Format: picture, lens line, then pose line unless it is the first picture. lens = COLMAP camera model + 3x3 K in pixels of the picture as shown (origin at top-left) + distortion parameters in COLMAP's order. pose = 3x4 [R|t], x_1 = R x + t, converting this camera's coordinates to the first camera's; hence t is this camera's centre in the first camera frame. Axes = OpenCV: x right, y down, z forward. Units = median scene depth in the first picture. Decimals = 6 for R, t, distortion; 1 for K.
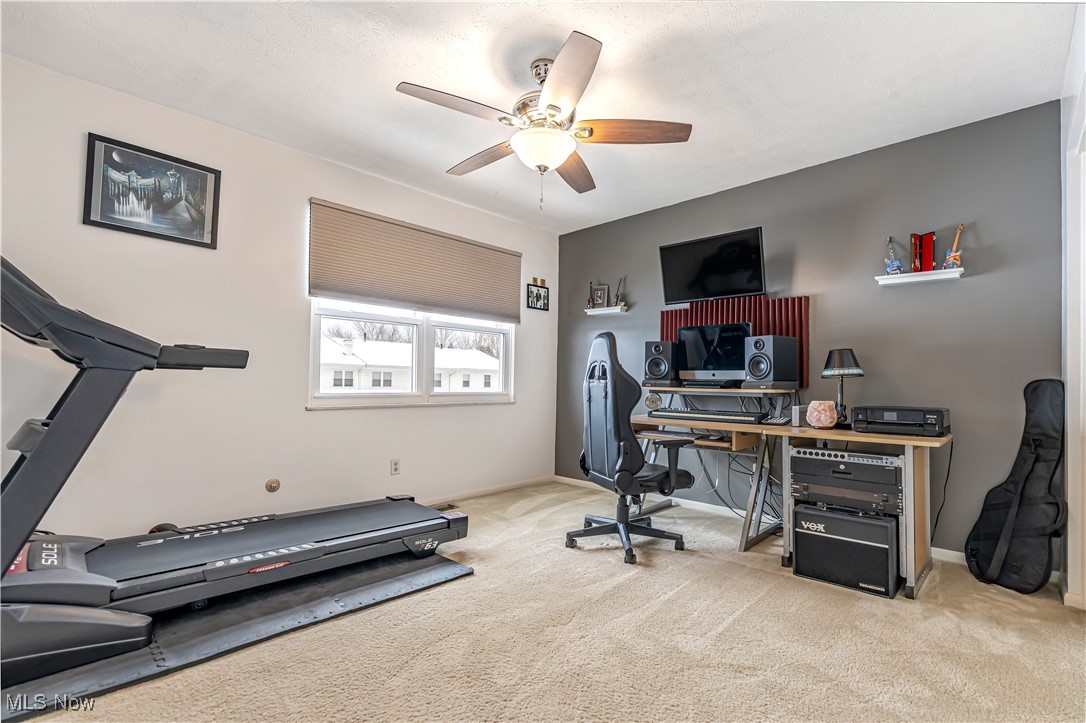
lens RADIAL K [[501.6, 0, 543.4], [0, 501.6, 389.0], [0, 0, 1]] dist [-0.001257, 0.000042]
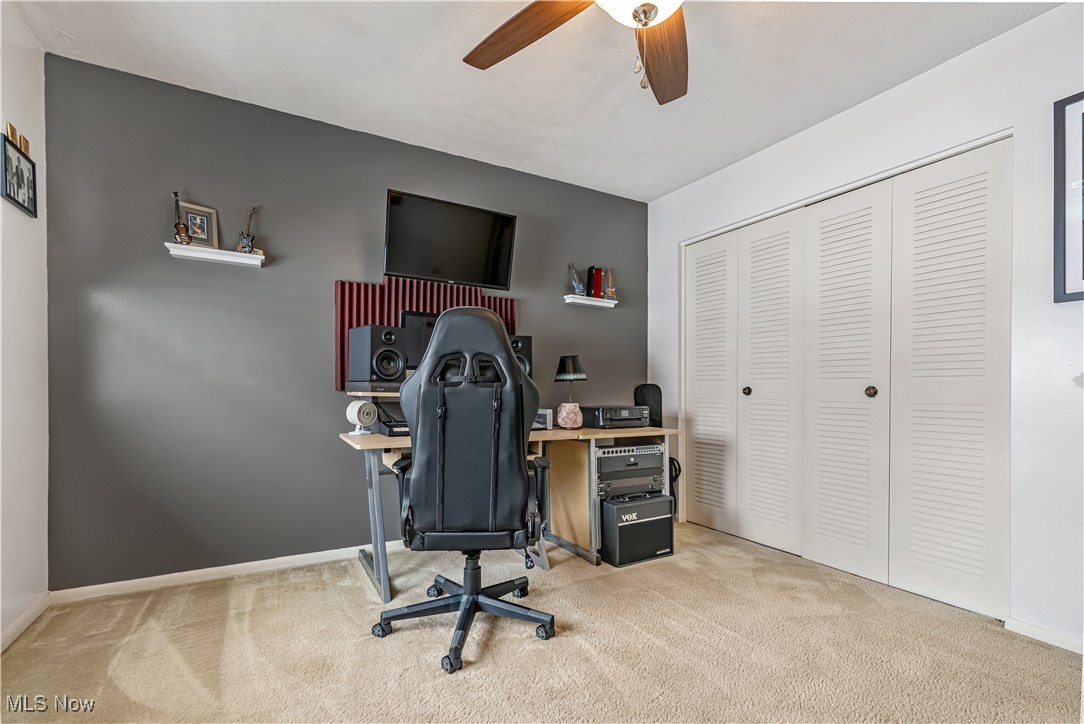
lens RADIAL K [[501.6, 0, 544.0], [0, 501.6, 399.7], [0, 0, 1]] dist [0.001645, 0.000661]
pose [[0.259220, -0.032161, 0.965283, -0.529414], [0.007755, 0.999483, 0.031218, -0.019008], [-0.965787, -0.000606, 0.259335, 0.835107]]
